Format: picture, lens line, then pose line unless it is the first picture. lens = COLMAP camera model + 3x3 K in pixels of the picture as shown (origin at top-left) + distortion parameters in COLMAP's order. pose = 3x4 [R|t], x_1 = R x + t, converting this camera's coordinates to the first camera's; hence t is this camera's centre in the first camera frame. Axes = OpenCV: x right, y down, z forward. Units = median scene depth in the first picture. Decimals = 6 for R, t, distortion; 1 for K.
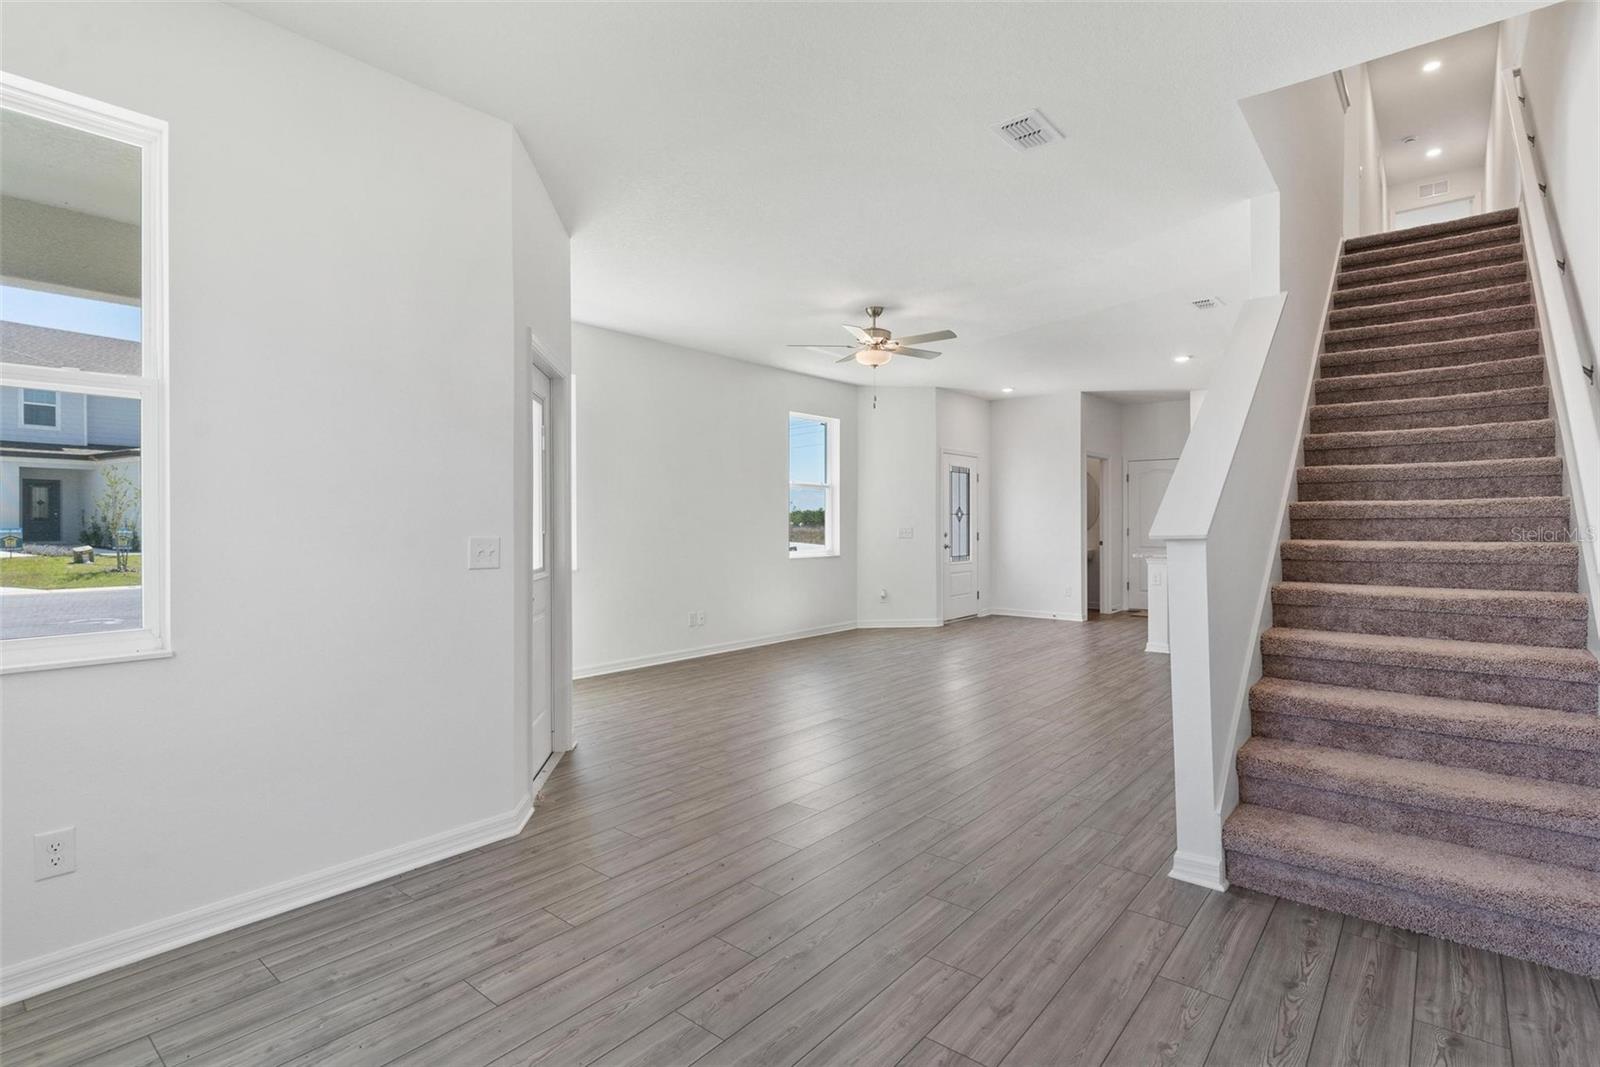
lens RADIAL K [[784.1, 0, 799.3], [0, 784.1, 517.8], [0, 0, 1]] dist [-0.000177, -0.000056]
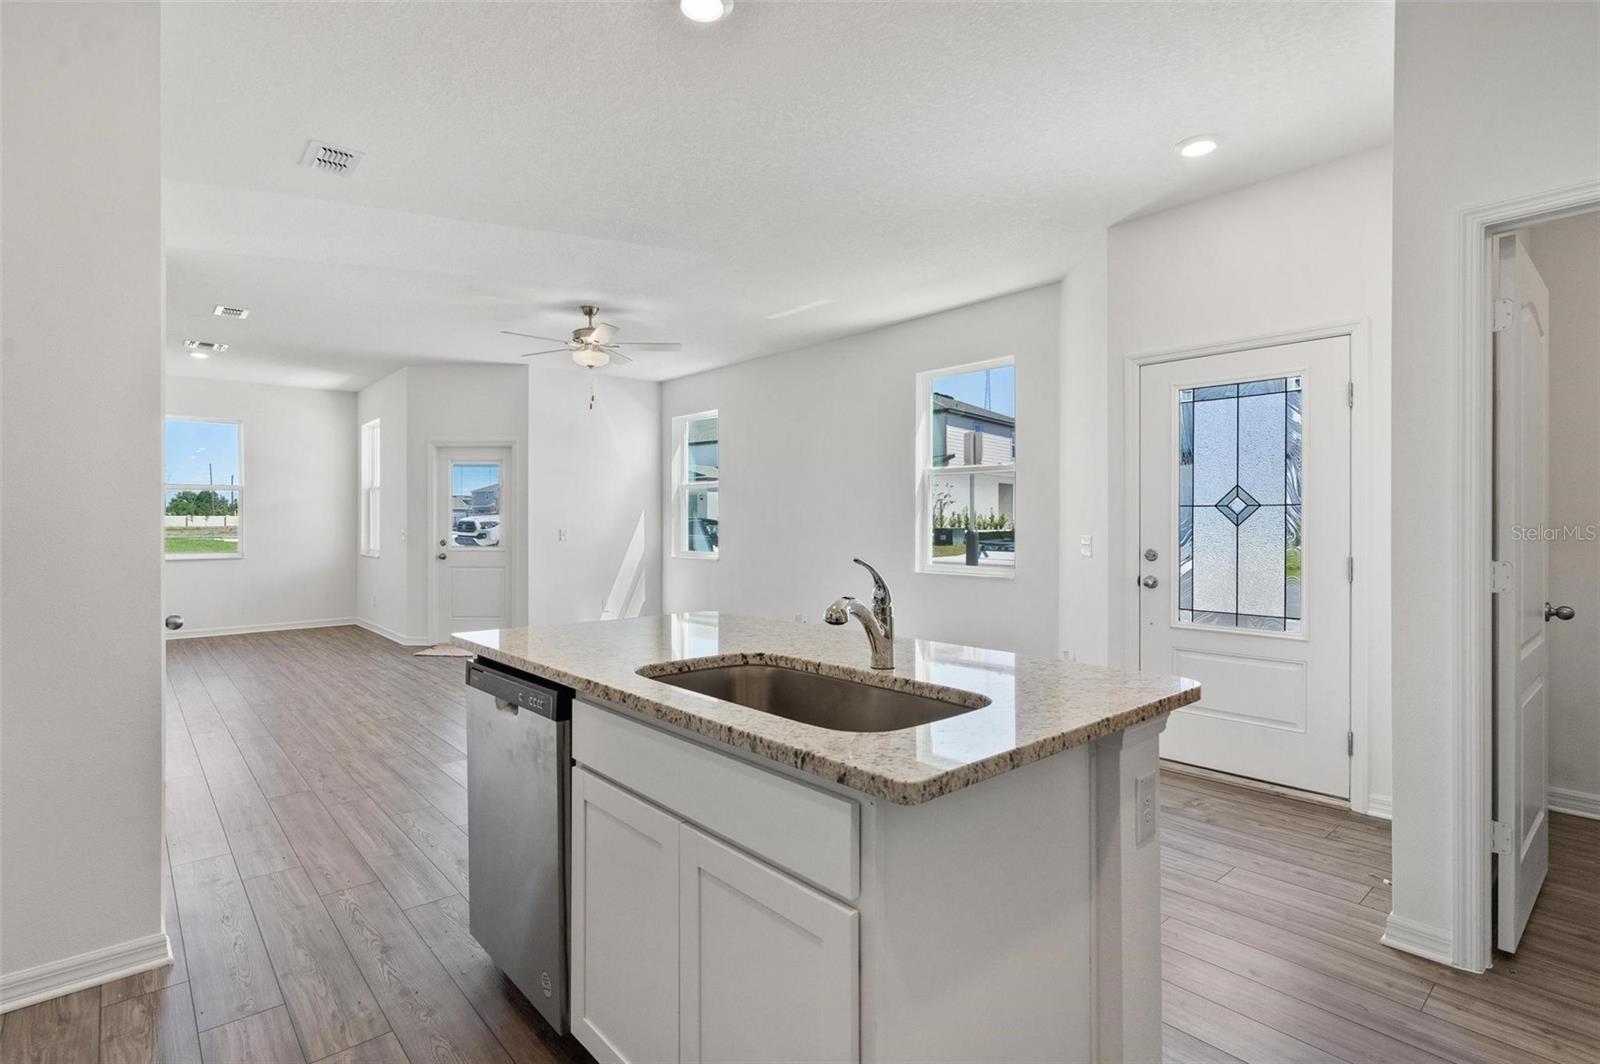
lens RADIAL K [[772.7, 0, 793.9], [0, 772.7, 522.9], [0, 0, 1]] dist [0.000953, 0.000216]
pose [[-0.156030, 0.004705, -0.987741, 0.651621], [0.006173, 0.999974, 0.003788, 0.001326], [0.987733, -0.005506, -0.156055, 0.897487]]
